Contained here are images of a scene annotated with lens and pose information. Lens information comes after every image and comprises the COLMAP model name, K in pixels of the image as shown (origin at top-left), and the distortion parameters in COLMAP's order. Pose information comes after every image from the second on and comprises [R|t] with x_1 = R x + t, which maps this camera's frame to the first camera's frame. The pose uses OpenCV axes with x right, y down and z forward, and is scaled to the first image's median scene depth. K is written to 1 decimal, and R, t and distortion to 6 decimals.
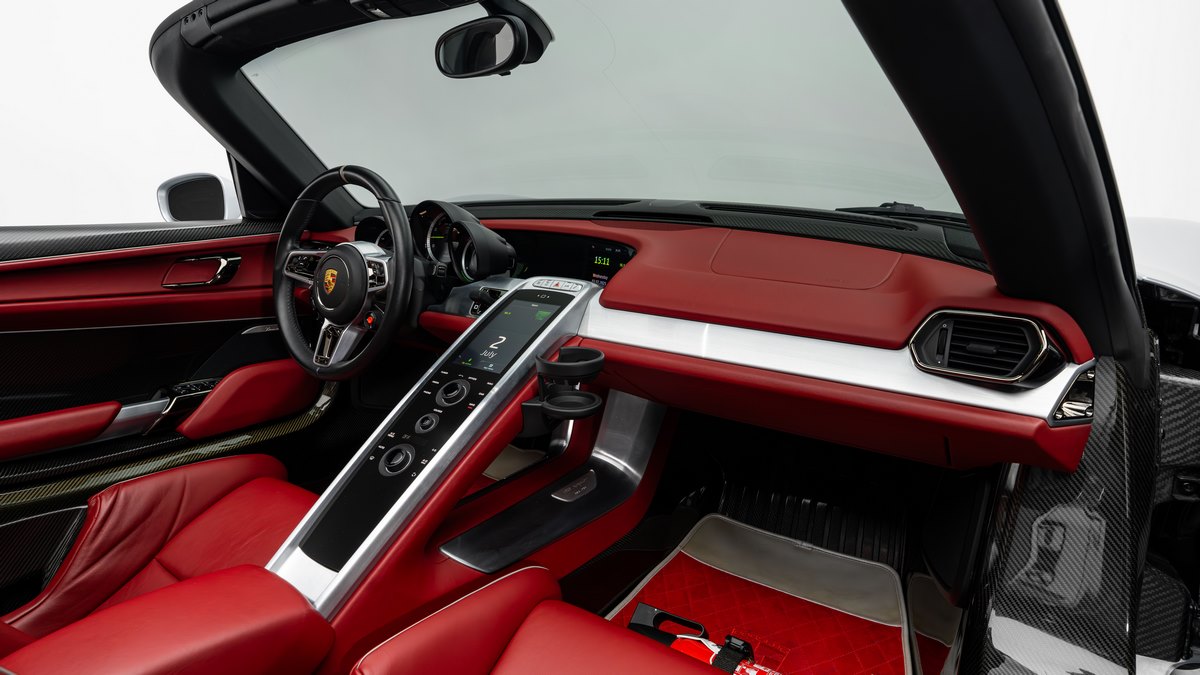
lens RADIAL K [[642.5, 0, 600.0], [0, 642.5, 337.5], [0, 0, 1]] dist [-0.031788, 0.000074]
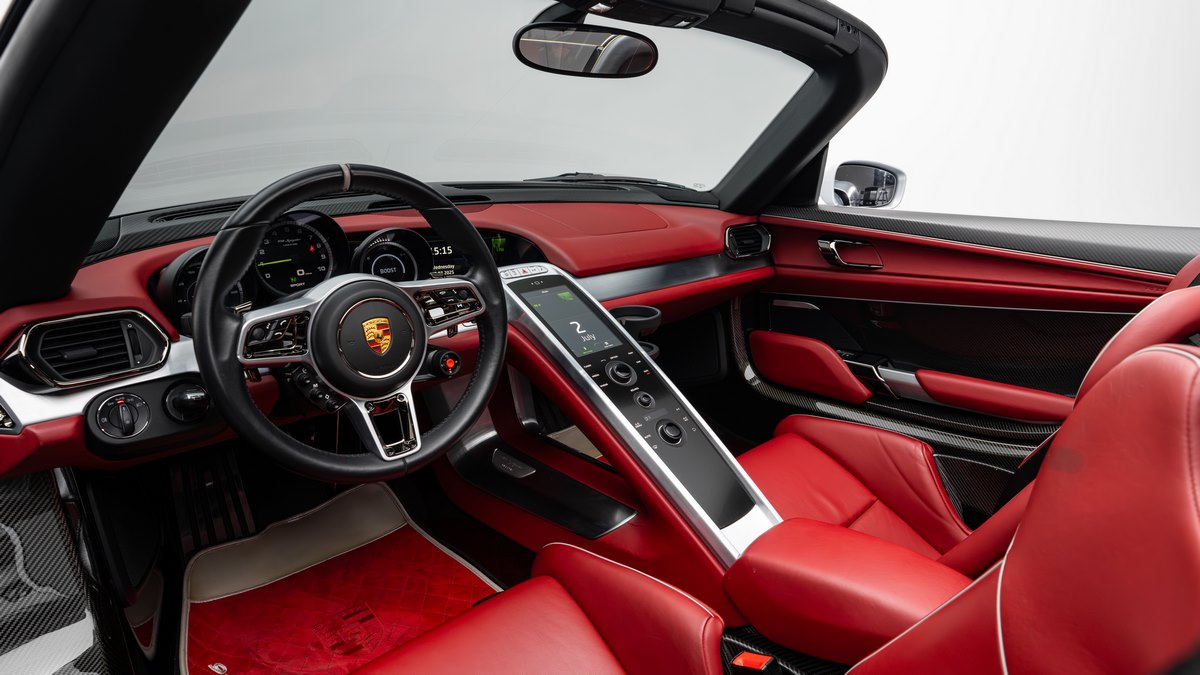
lens RADIAL K [[670.0, 0, 601.0], [0, 670.0, 333.5], [0, 0, 1]] dist [-0.054468, 0.030117]
pose [[0.218882, -0.281779, 0.934180, -1.081701], [0.229146, 0.945464, 0.231493, -0.209865], [-0.948463, 0.163394, 0.271513, 0.604053]]
